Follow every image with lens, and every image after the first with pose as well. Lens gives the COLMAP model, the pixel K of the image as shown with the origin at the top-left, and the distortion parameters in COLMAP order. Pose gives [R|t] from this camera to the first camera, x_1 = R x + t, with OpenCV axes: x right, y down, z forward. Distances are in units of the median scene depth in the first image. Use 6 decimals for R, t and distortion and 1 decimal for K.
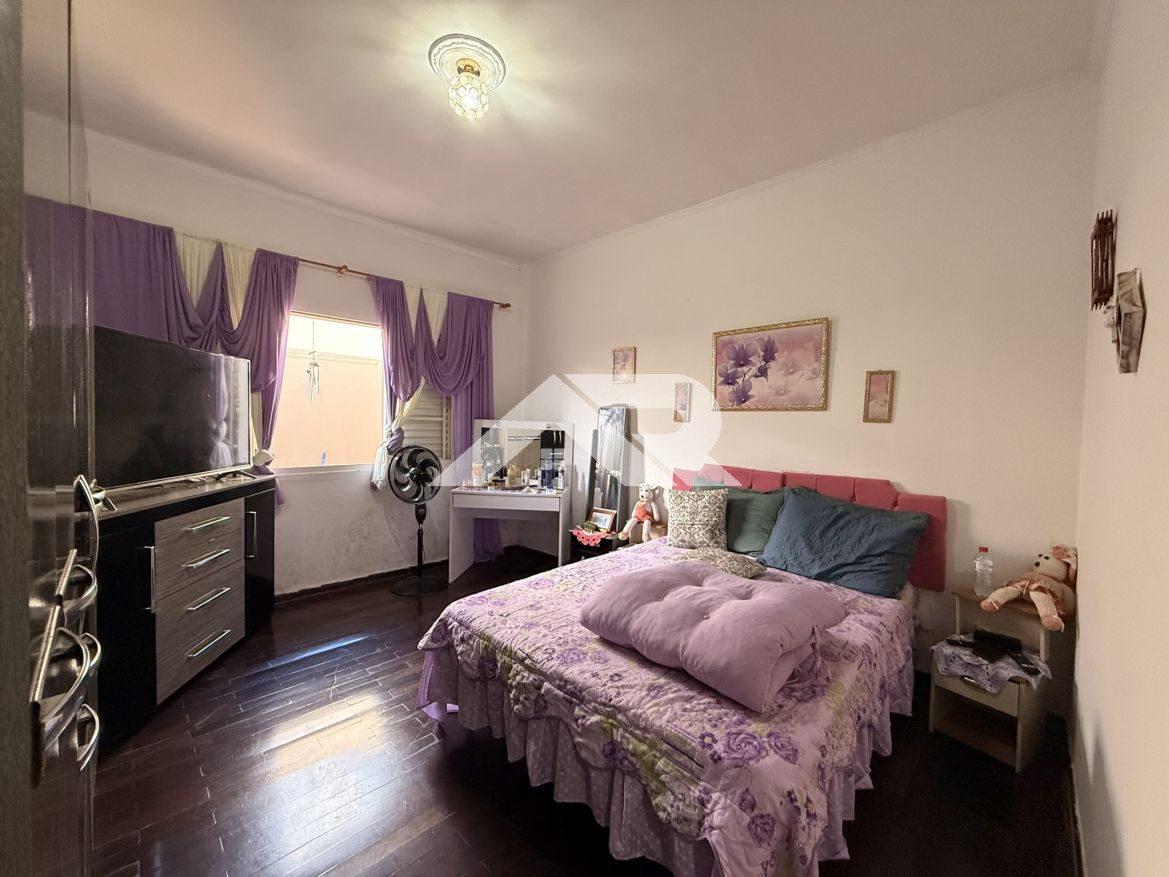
lens RADIAL K [[467.7, 0, 580.8], [0, 467.7, 436.9], [0, 0, 1]] dist [-0.001613, -0.000233]
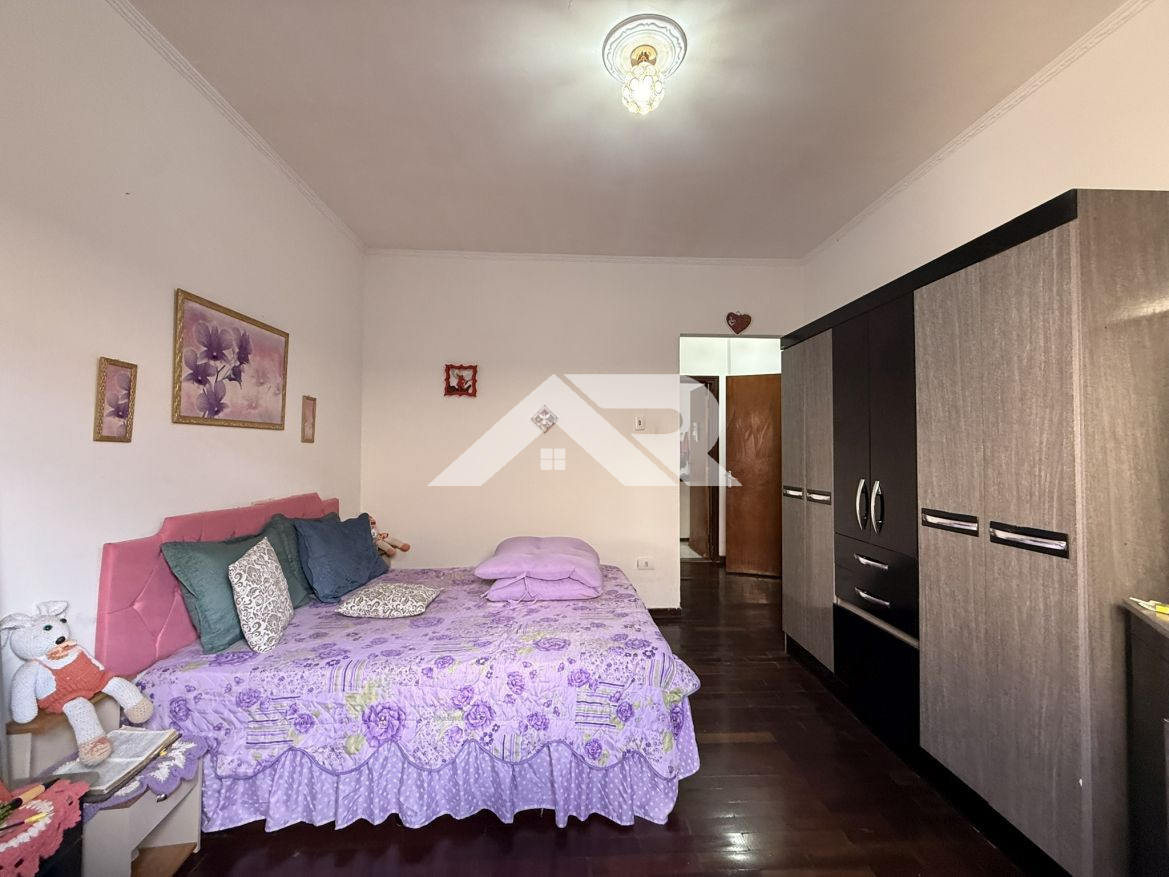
lens RADIAL K [[467.7, 0, 580.8], [0, 467.7, 436.9], [0, 0, 1]] dist [-0.001613, -0.000233]
pose [[-0.724065, 0.001271, 0.689731, -0.511665], [0.012683, 0.999854, 0.011471, -0.041552], [-0.689615, 0.017054, -0.723975, 1.152677]]
